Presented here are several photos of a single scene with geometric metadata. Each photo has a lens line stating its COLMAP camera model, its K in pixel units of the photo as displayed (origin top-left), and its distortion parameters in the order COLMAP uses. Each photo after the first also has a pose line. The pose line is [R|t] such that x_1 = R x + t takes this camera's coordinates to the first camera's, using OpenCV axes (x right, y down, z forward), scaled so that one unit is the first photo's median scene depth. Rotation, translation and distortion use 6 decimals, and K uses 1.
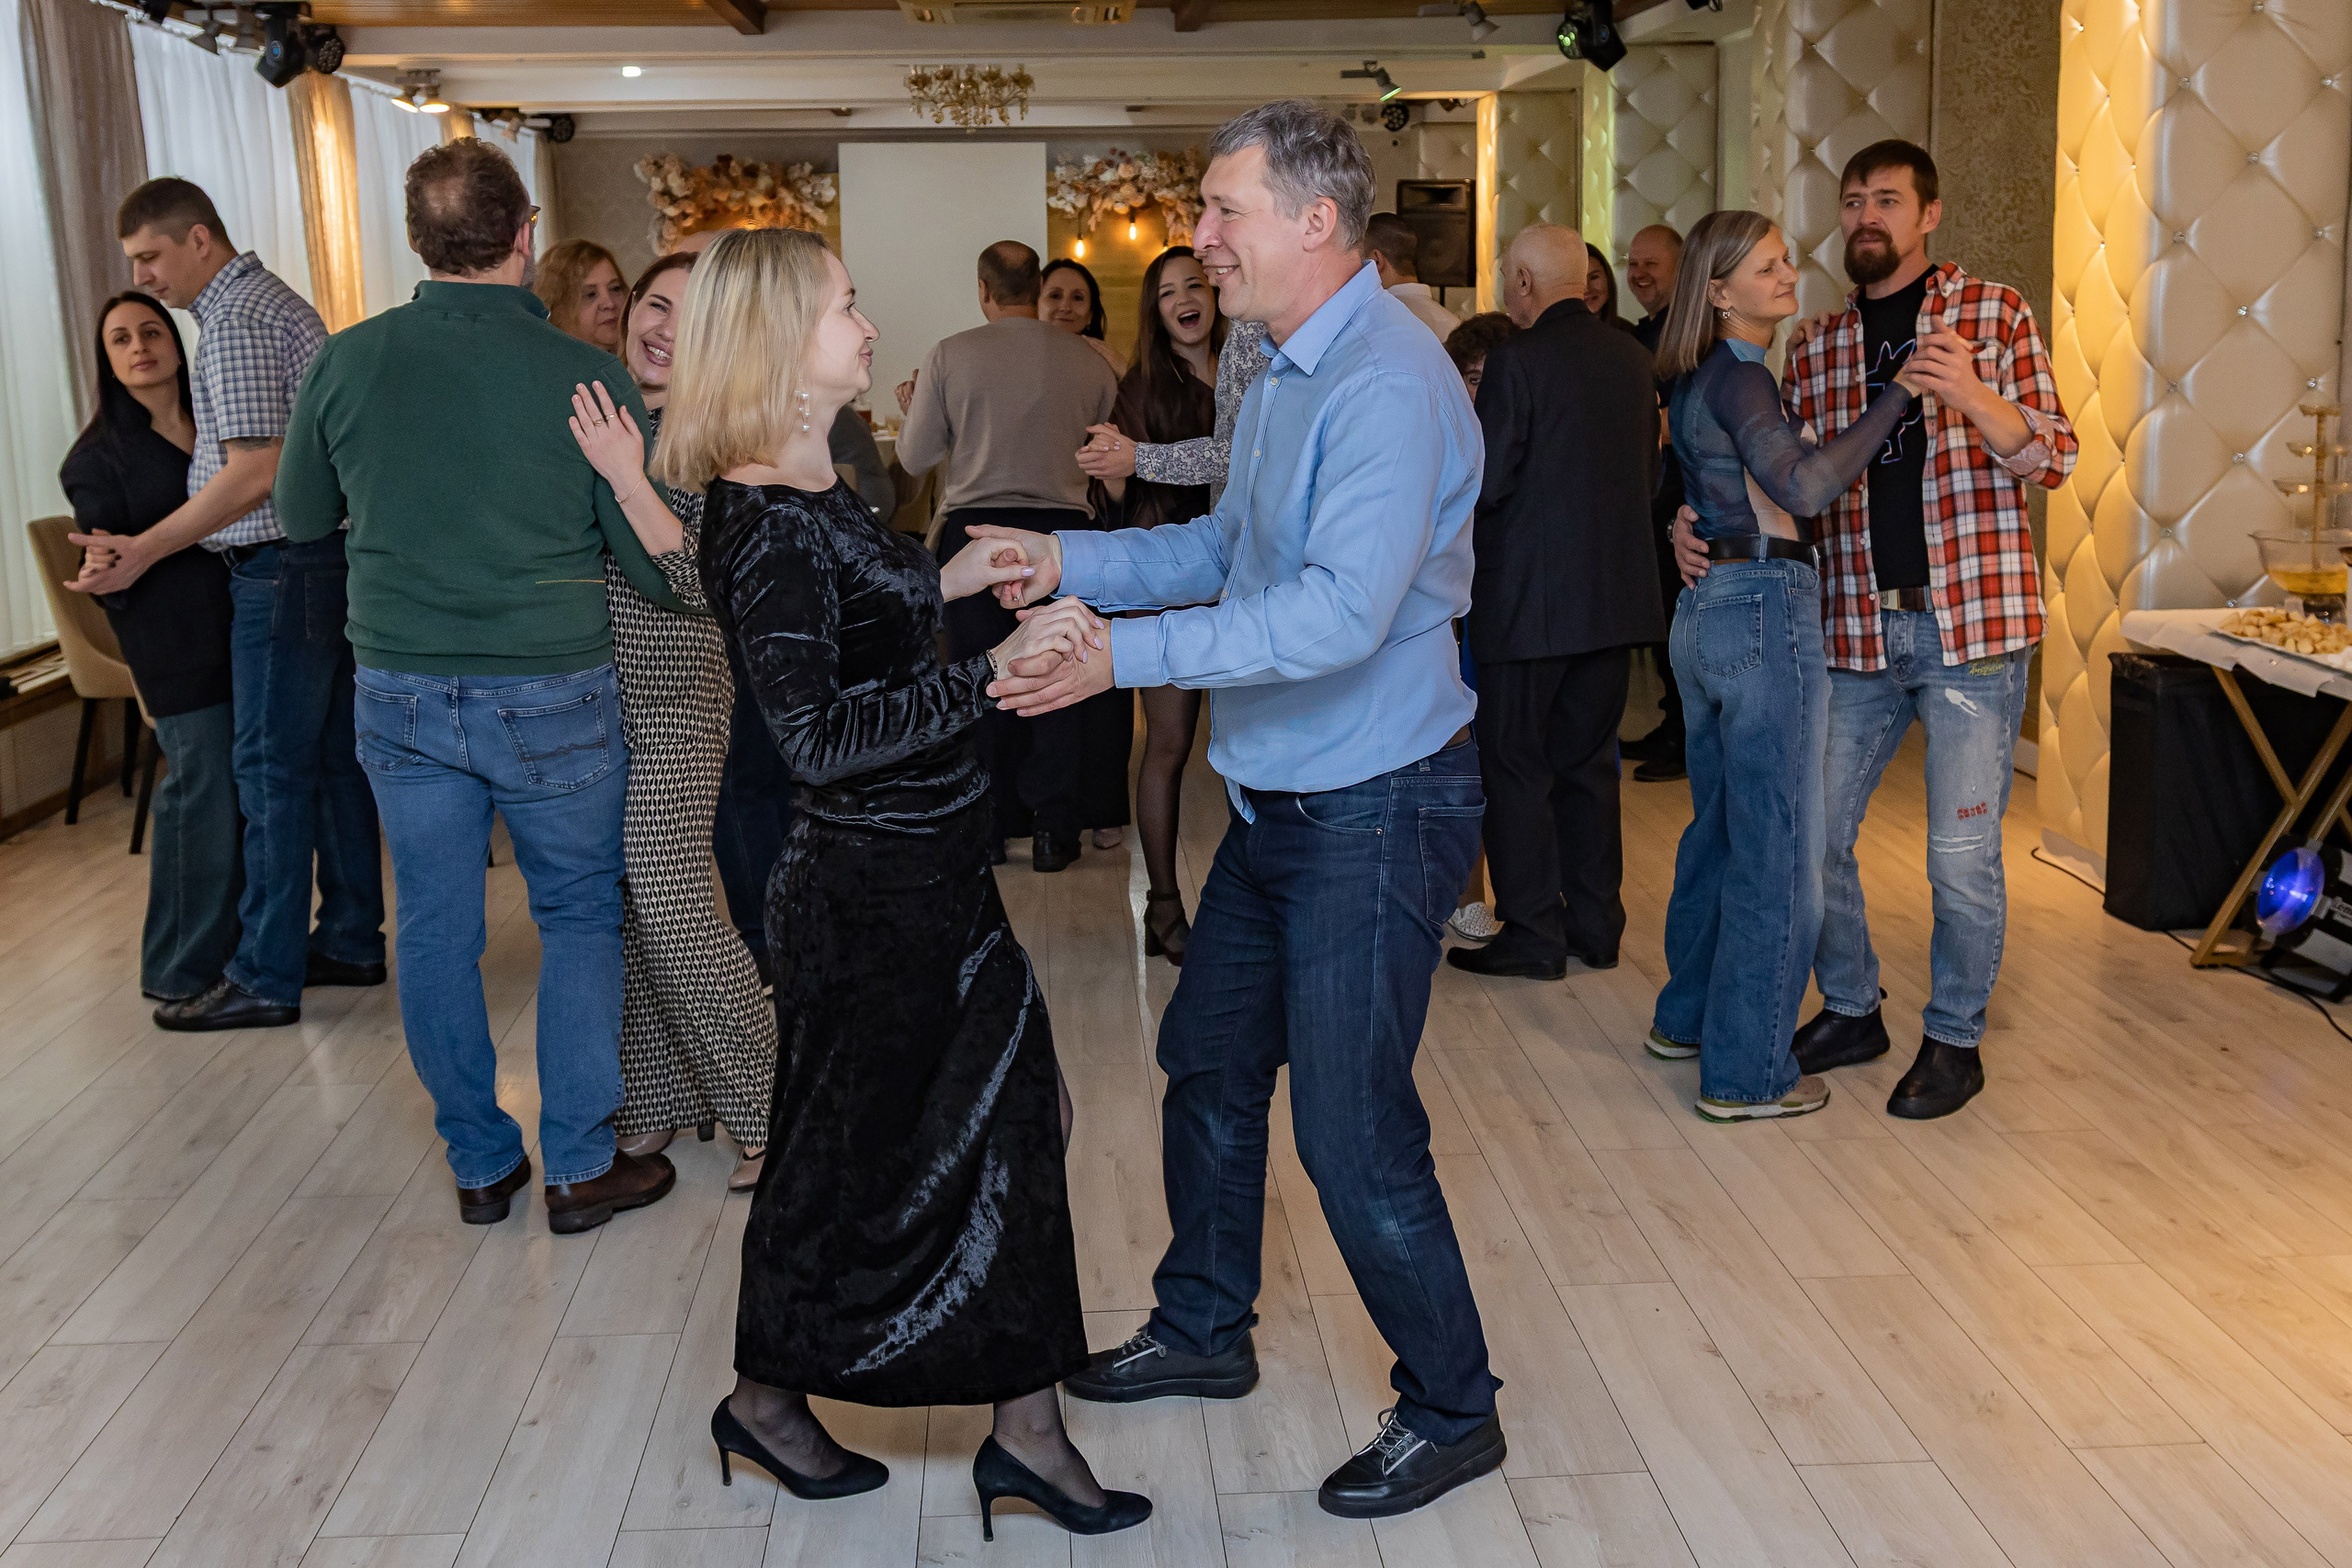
lens RADIAL K [[2587.3, 0, 1176.0], [0, 2587.3, 784.0], [0, 0, 1]] dist [-0.006294, -0.000540]
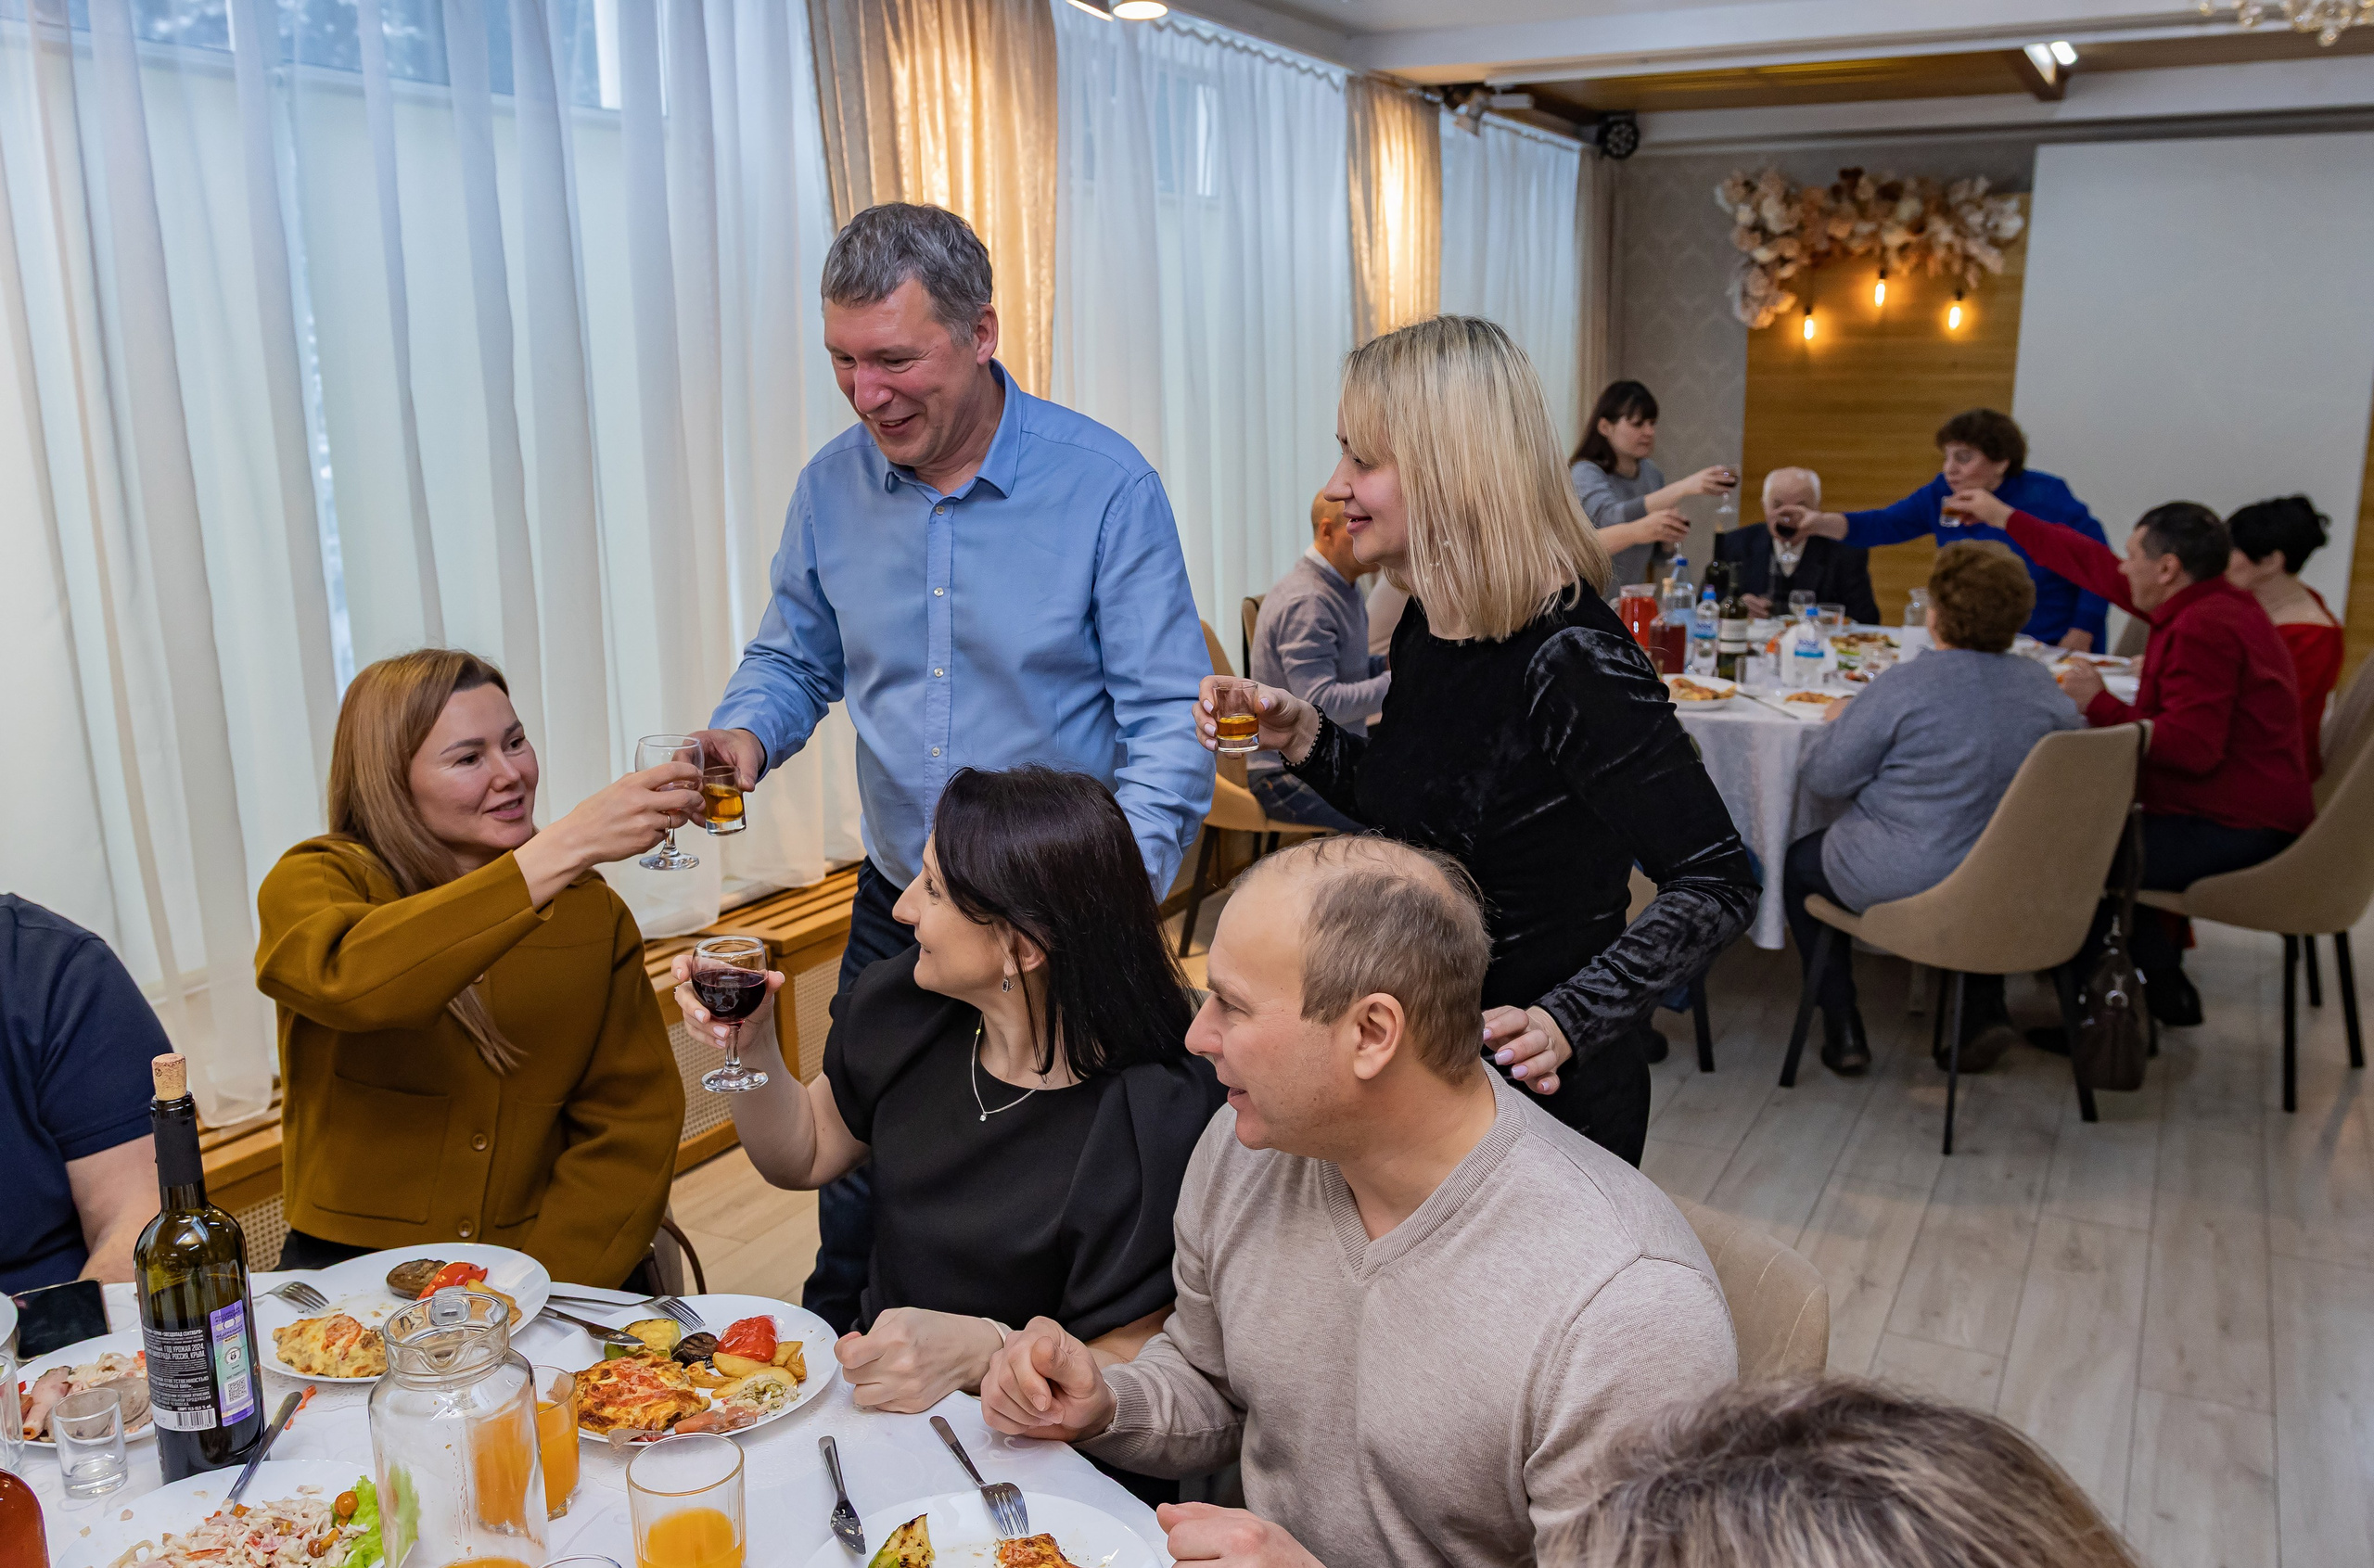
lens RADIAL K [[2007.6, 0, 1171.9], [0, 2007.6, 790.7], [0, 0, 1]] dist [0.006837, -0.006261]
pose [[0.867420, 0.116994, -0.483626, -0.056143], [-0.101694, 0.993132, 0.057853, -0.094595], [0.487073, -0.001001, 0.873361, 0.455523]]
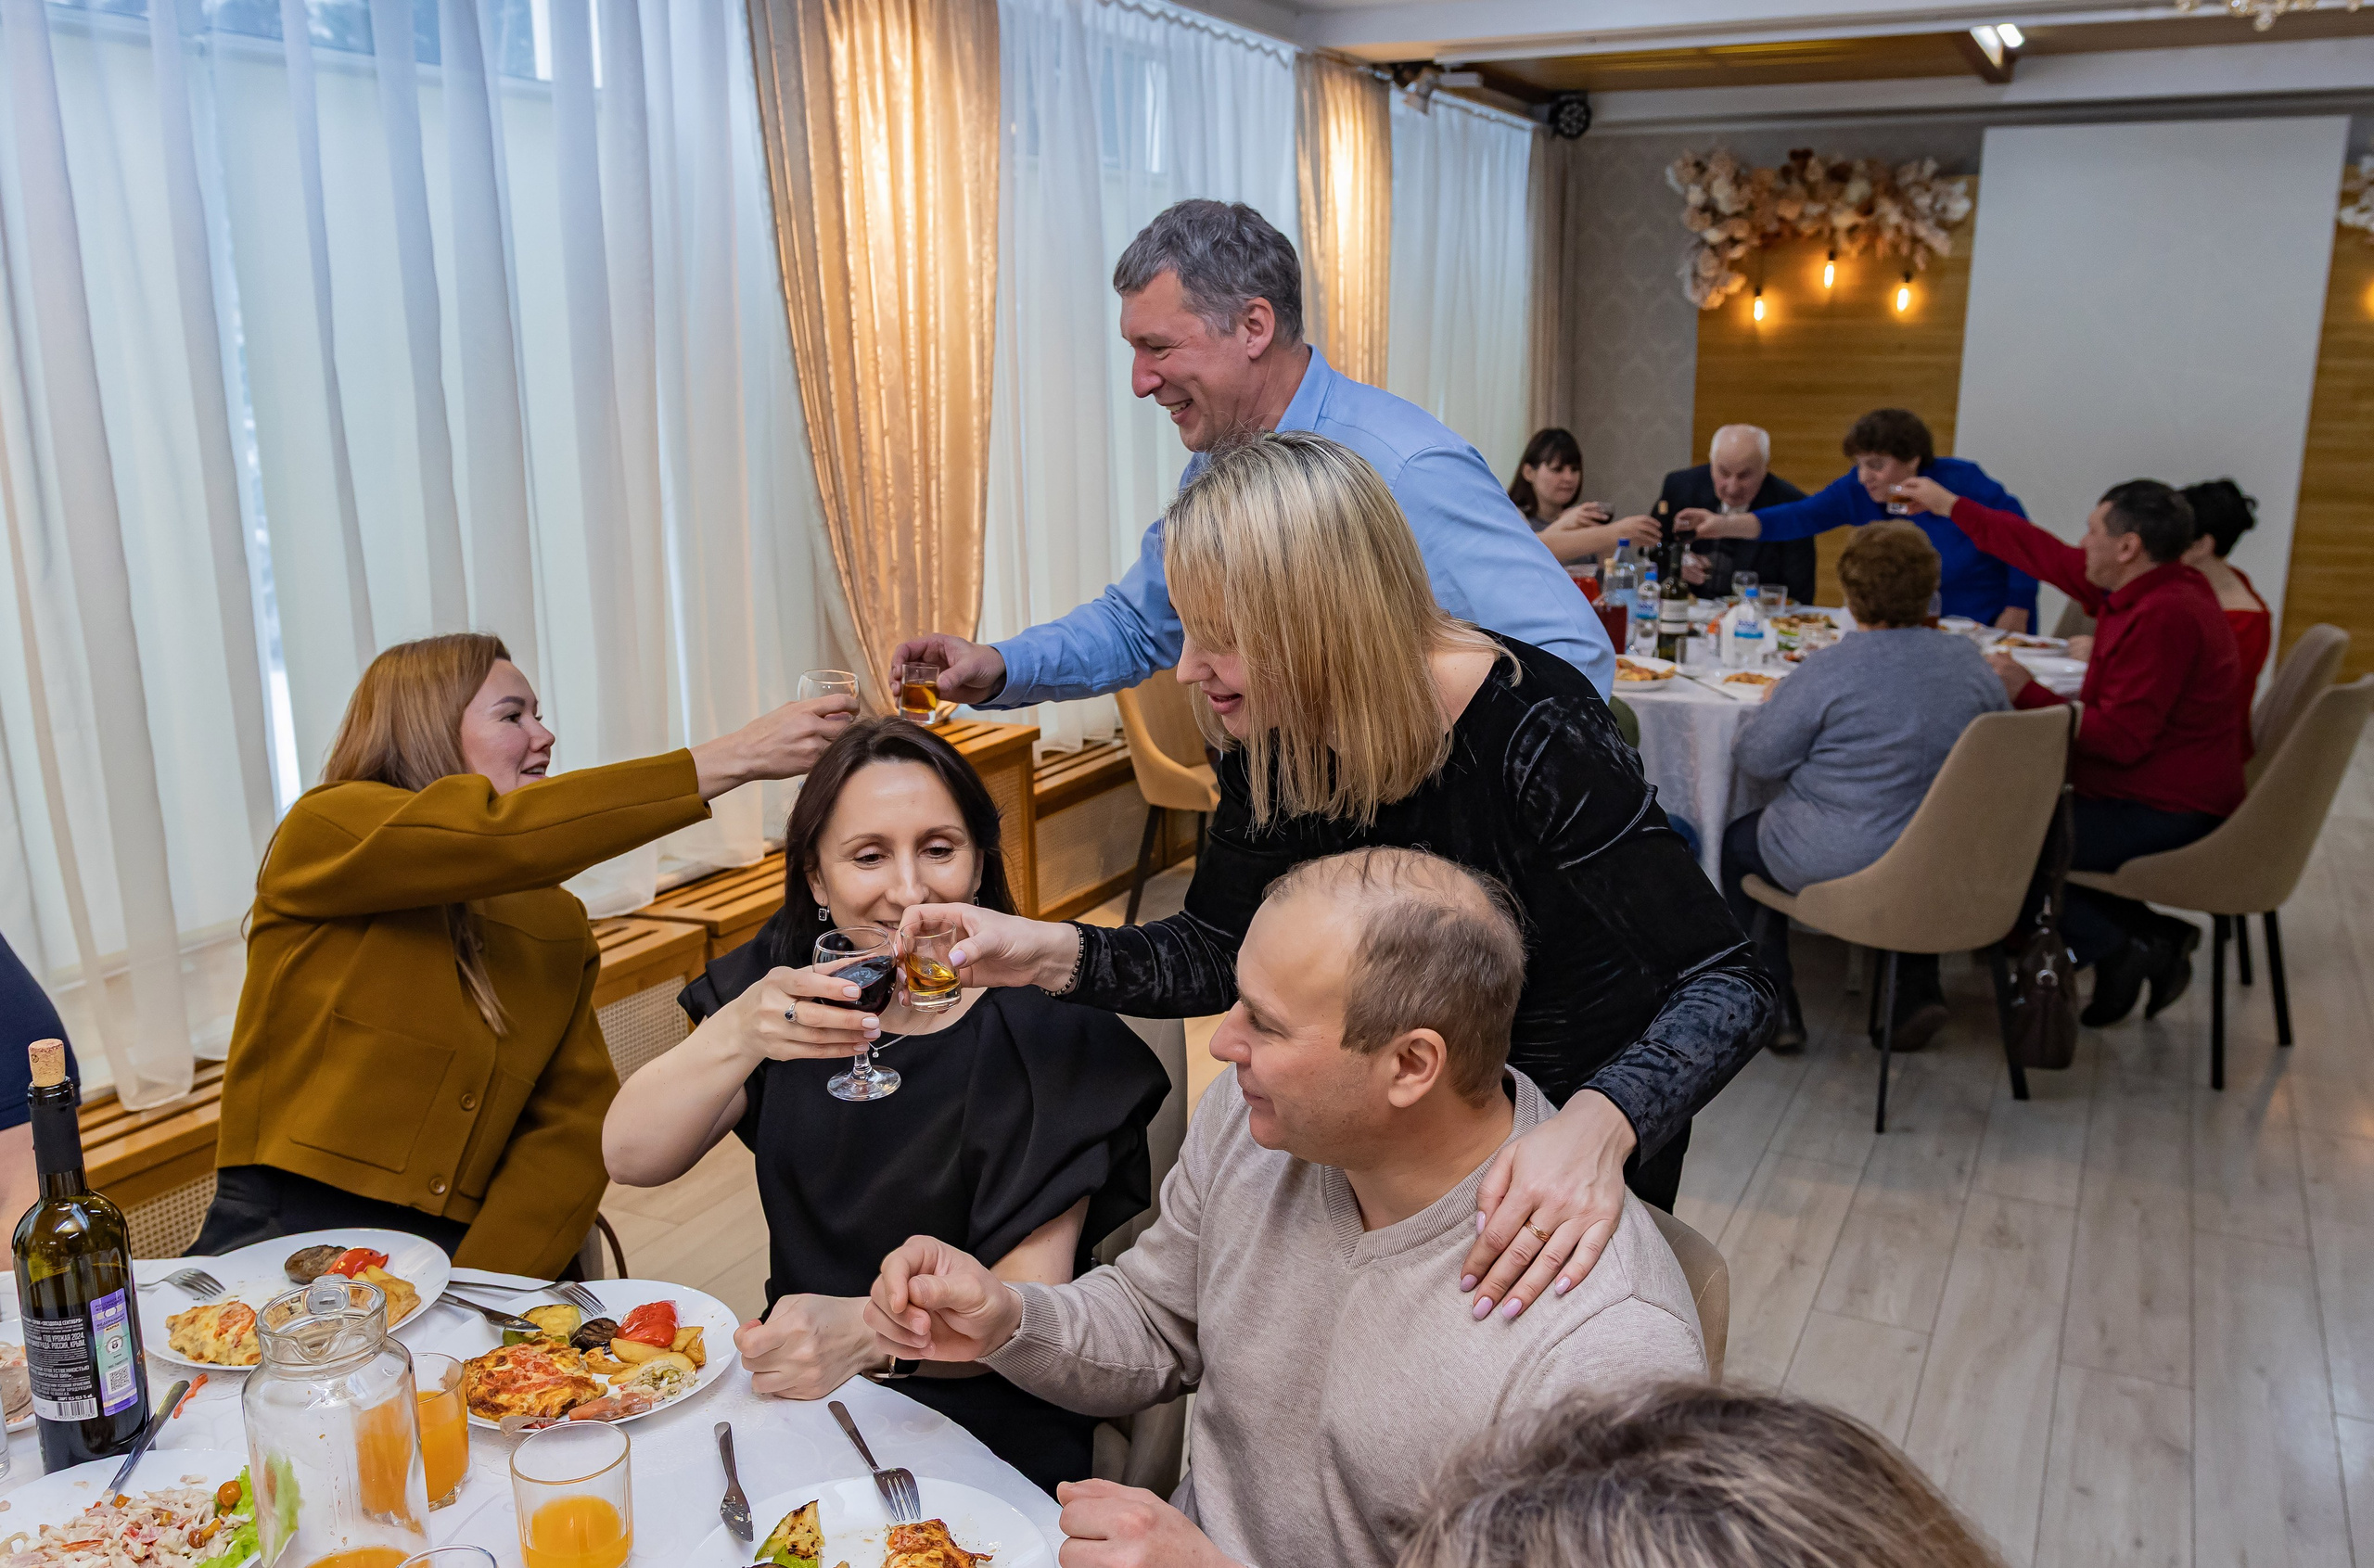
lens RADIAL K [[2007.6, 0, 1171.9], [0, 2007.6, 790.7], [0, 0, 1]] dist [0.006837, -0.006261]
pose [[0.876608, 0.122594, -0.465327, -0.054145], [-0.103632, 0.992408, 0.066231, -0.094947], [0.469914, -0.009836, 0.882657, 0.457248]]
